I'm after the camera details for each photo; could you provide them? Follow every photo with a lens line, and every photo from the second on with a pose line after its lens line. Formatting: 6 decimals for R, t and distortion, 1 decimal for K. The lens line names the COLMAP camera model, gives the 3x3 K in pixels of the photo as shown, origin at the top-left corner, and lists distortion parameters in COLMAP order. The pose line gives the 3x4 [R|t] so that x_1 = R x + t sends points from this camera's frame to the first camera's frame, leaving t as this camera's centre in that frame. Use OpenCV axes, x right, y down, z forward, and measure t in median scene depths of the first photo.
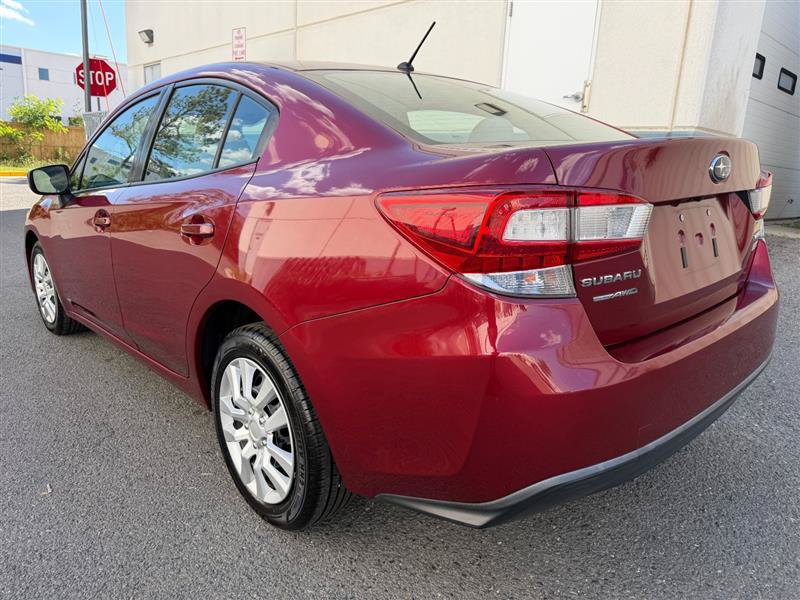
lens RADIAL K [[575.4, 0, 400.0], [0, 575.4, 300.0], [0, 0, 1]] dist [0.028511, -0.031214]
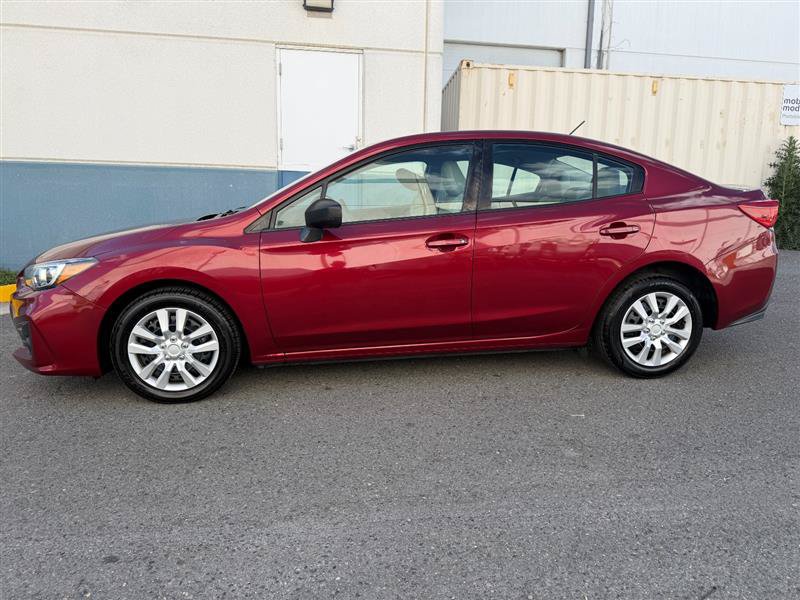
lens RADIAL K [[575.4, 0, 400.0], [0, 575.4, 300.0], [0, 0, 1]] dist [0.028511, -0.031214]
pose [[0.563430, -0.152825, 0.811906, -2.171701], [0.199354, 0.978852, 0.045905, -0.124453], [-0.801751, 0.135992, 0.581981, 0.520498]]
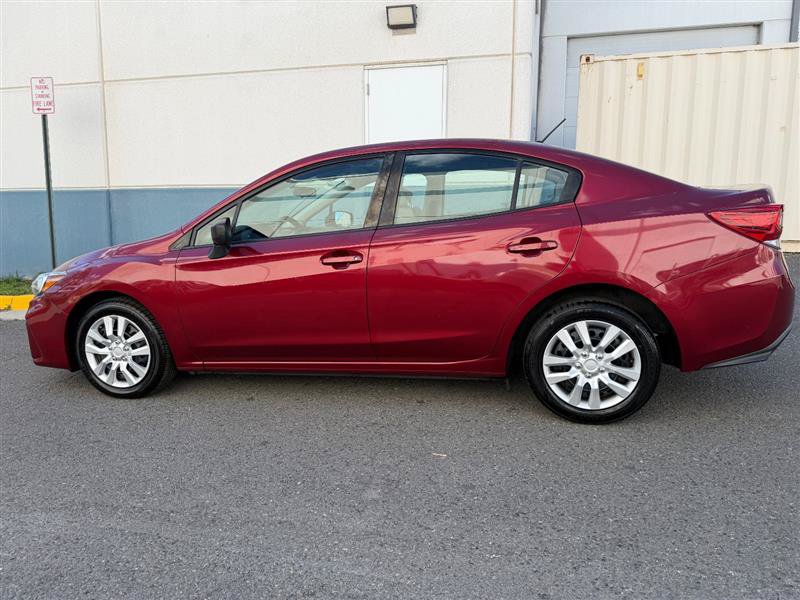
lens RADIAL K [[575.4, 0, 400.0], [0, 575.4, 300.0], [0, 0, 1]] dist [0.028511, -0.031214]
pose [[0.833149, -0.118032, 0.540307, -1.456775], [0.165600, 0.985378, -0.040094, 0.022109], [-0.527674, 0.122879, 0.840512, -0.083235]]
